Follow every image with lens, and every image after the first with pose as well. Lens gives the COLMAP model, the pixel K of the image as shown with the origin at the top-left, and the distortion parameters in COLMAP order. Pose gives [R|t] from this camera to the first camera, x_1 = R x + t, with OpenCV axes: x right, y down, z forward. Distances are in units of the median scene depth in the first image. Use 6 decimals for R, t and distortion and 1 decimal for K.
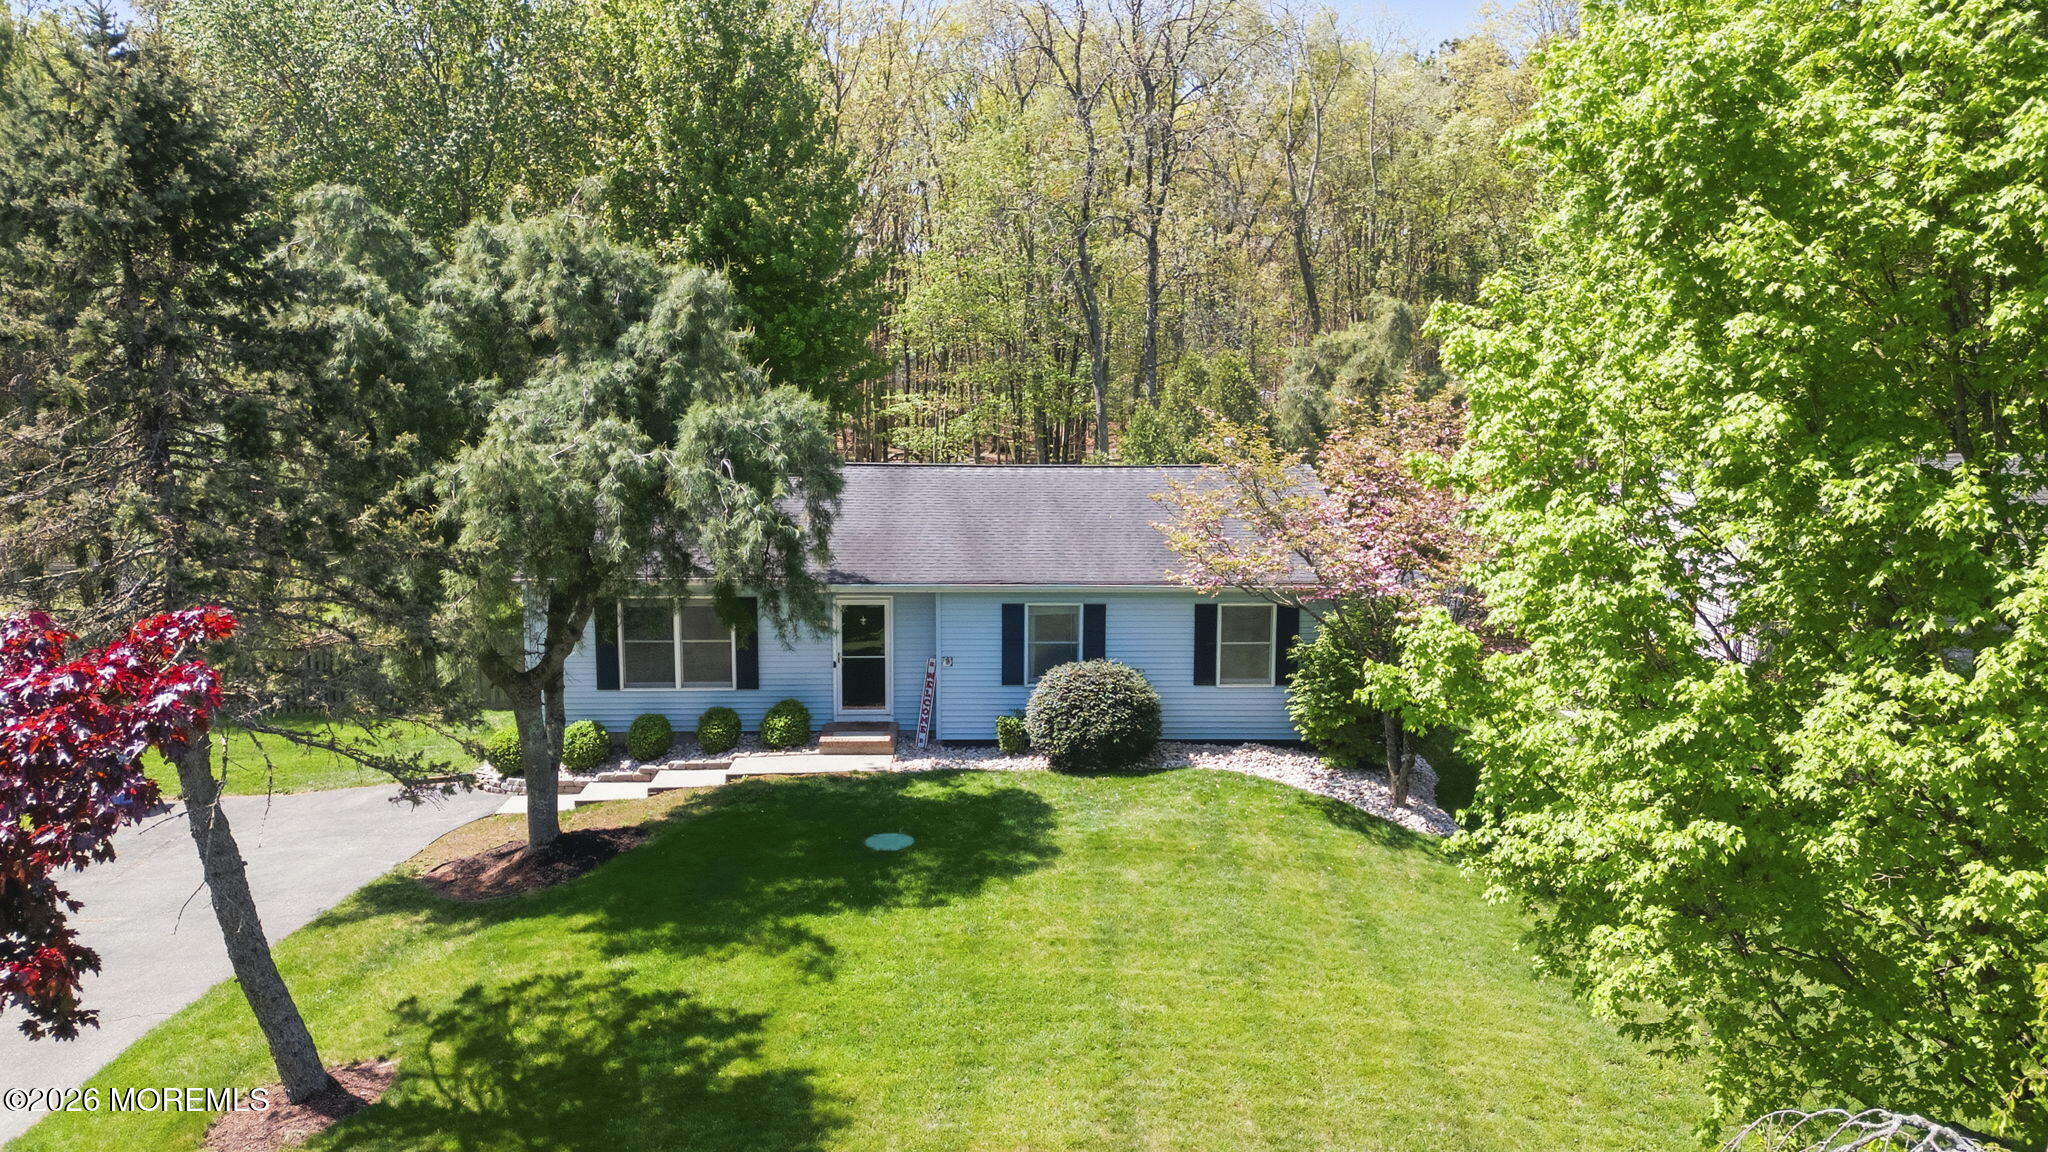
lens RADIAL K [[1507.7, 0, 1026.4], [0, 1507.7, 583.0], [0, 0, 1]] dist [0.084816, 0.000289]
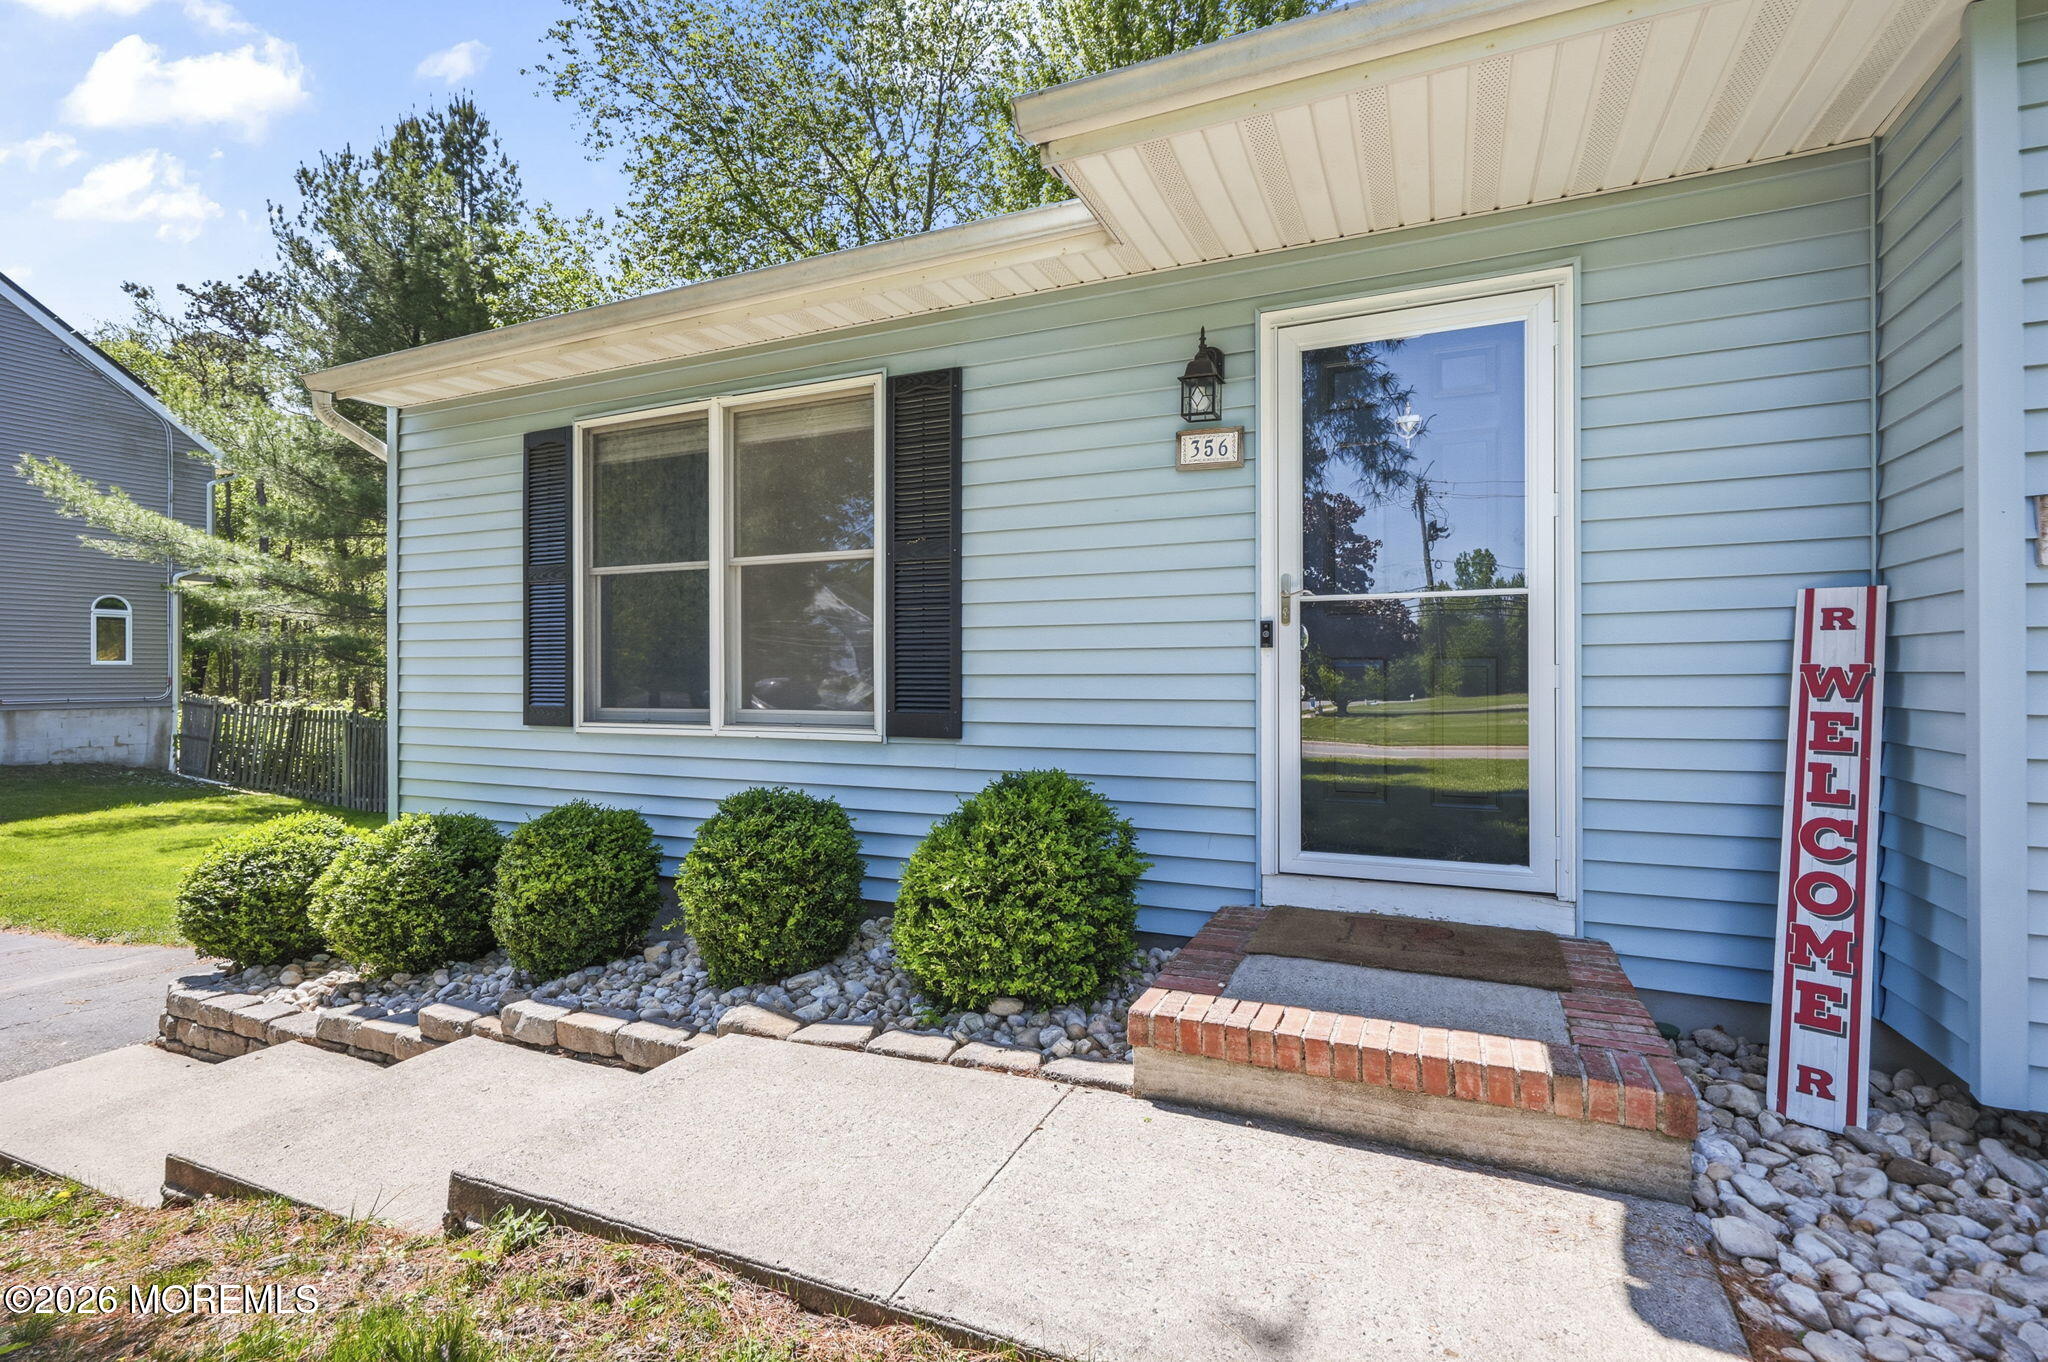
lens RADIAL K [[920.6, 0, 1030.5], [0, 920.6, 677.3], [0, 0, 1]] dist [0.002657, 0.000173]
pose [[0.900696, -0.009934, -0.434336, -0.102932], [-0.059896, 0.987353, -0.146790, 0.083860], [0.430301, 0.158228, 0.888710, 0.892130]]
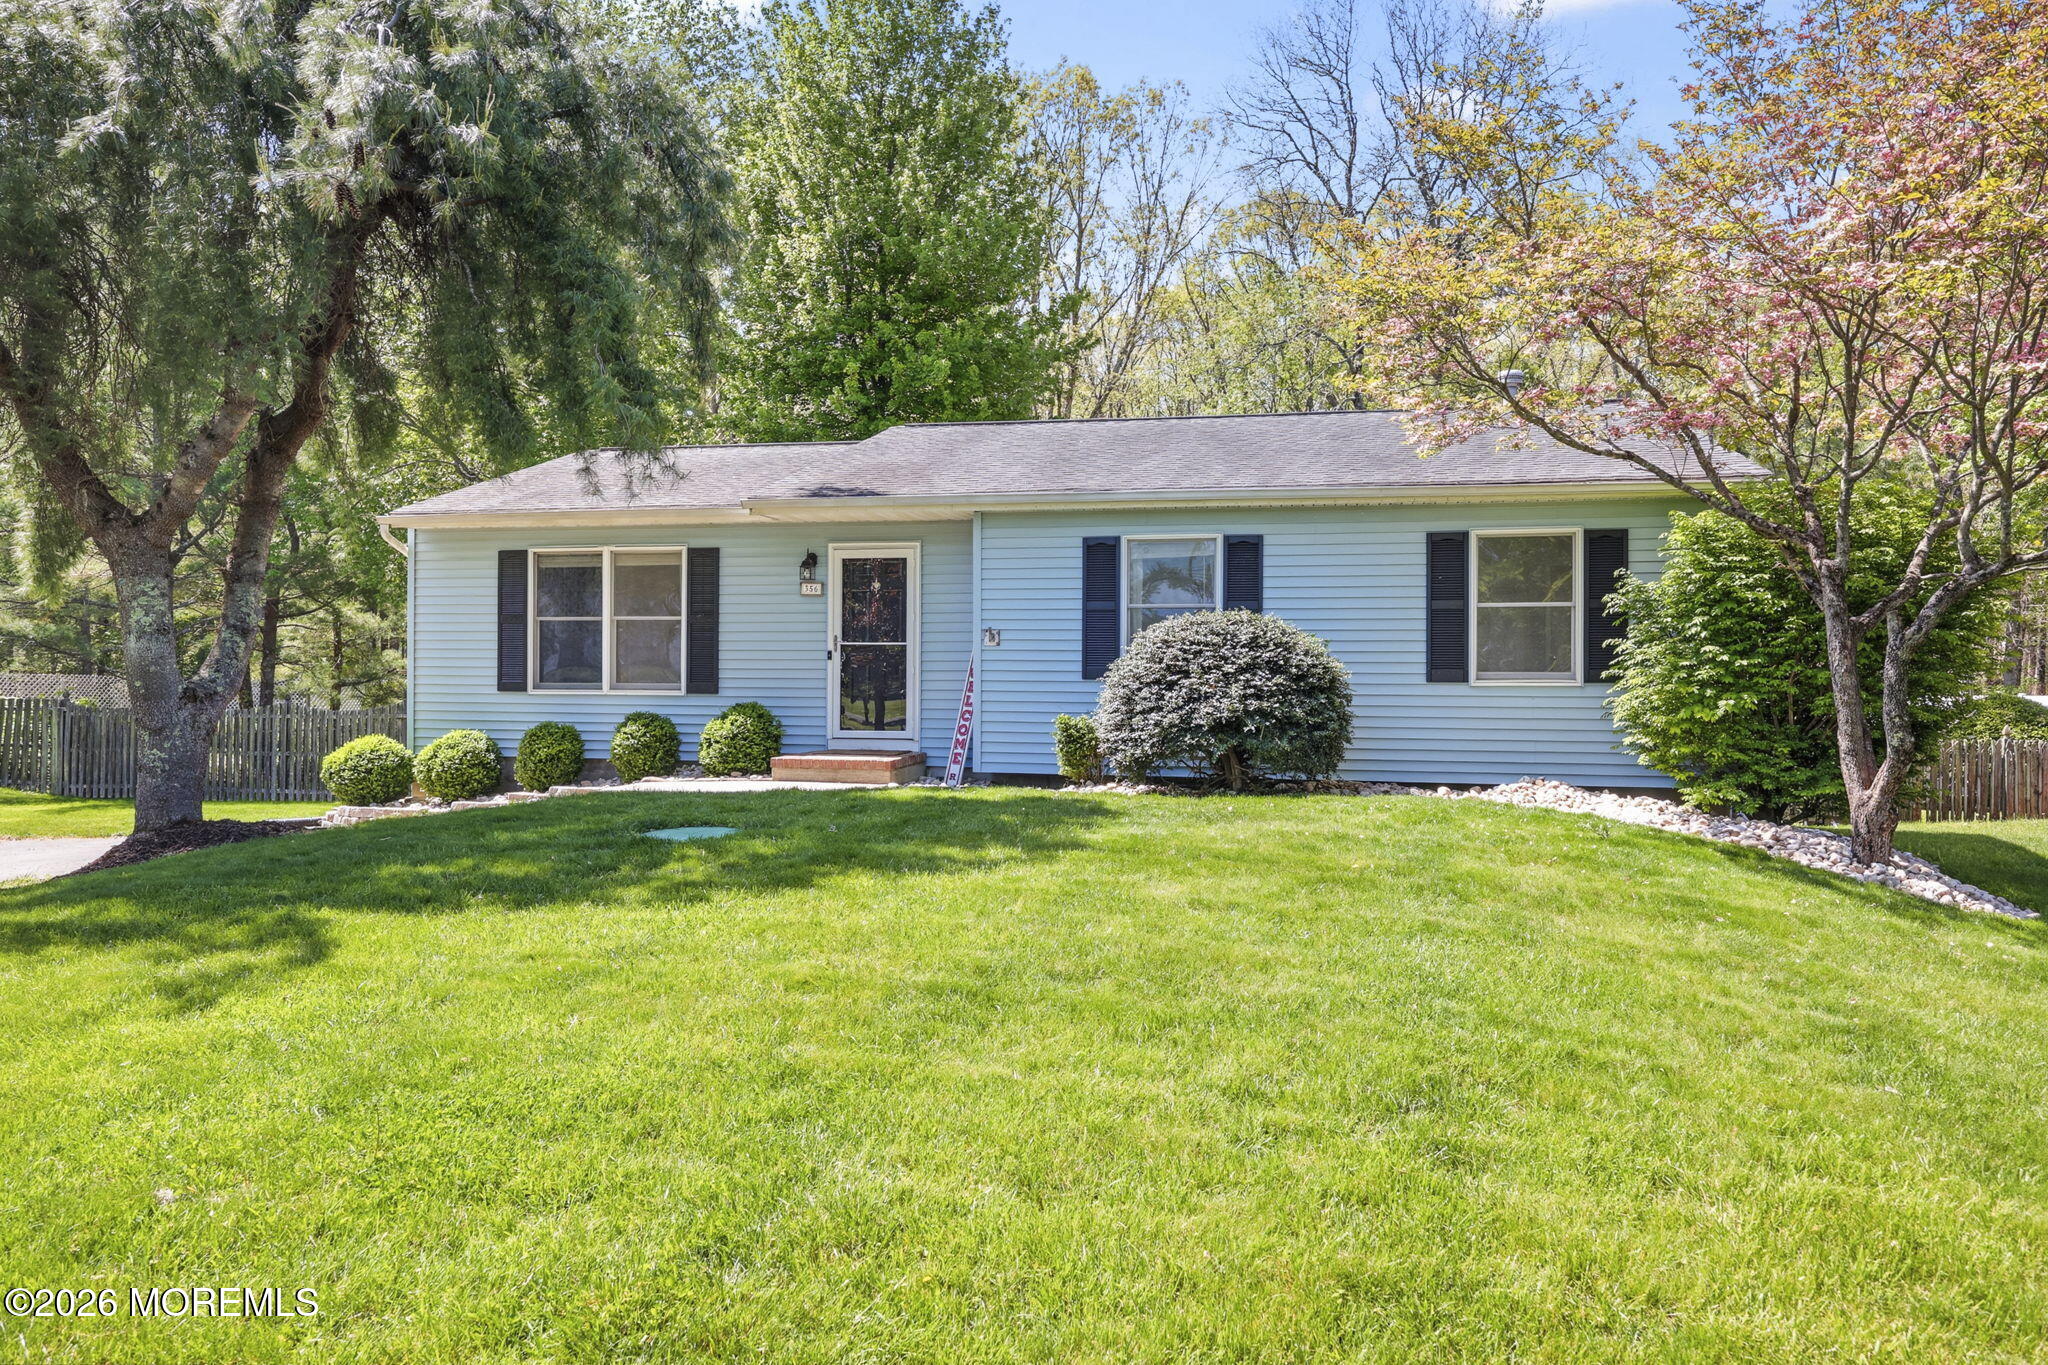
lens RADIAL K [[1340.8, 0, 1022.8], [0, 1340.8, 670.6], [0, 0, 1]] dist [0.002011, 0.005072]
pose [[0.968105, -0.002143, -0.250536, 0.092179], [-0.038066, 0.987096, -0.155537, 0.147563], [0.247637, 0.160114, 0.955531, 0.502925]]
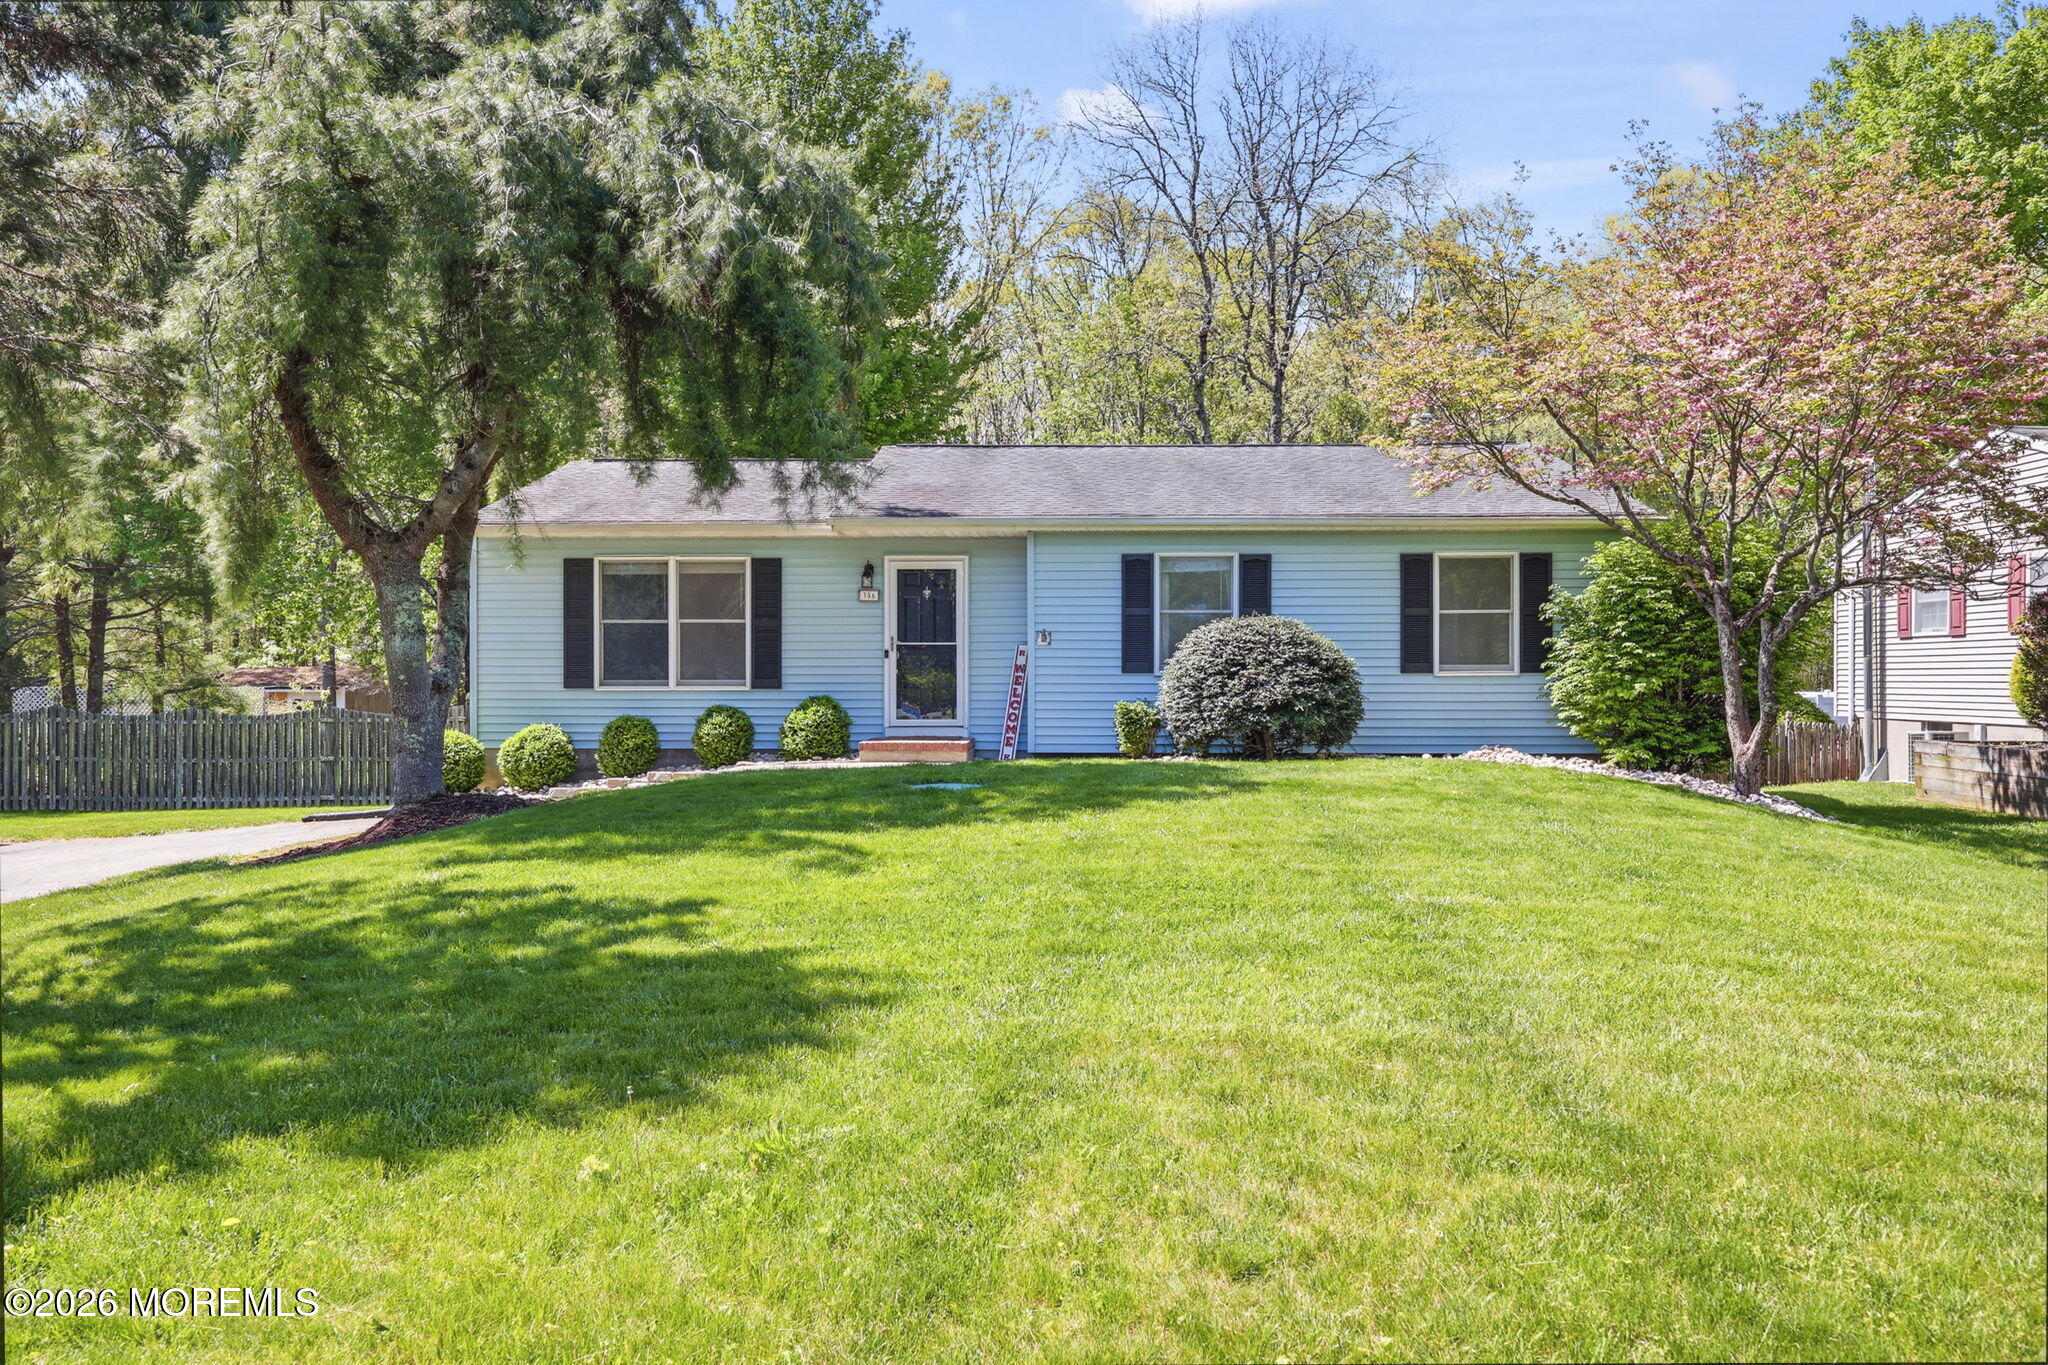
lens RADIAL K [[1457.9, 0, 1022.5], [0, 1457.9, 684.6], [0, 0, 1]] dist [0.002554, 0.000921]
pose [[0.997242, -0.007424, -0.073840, -0.012520], [-0.004131, 0.987887, -0.155118, 0.179699], [0.074098, 0.154995, 0.985133, 0.336810]]
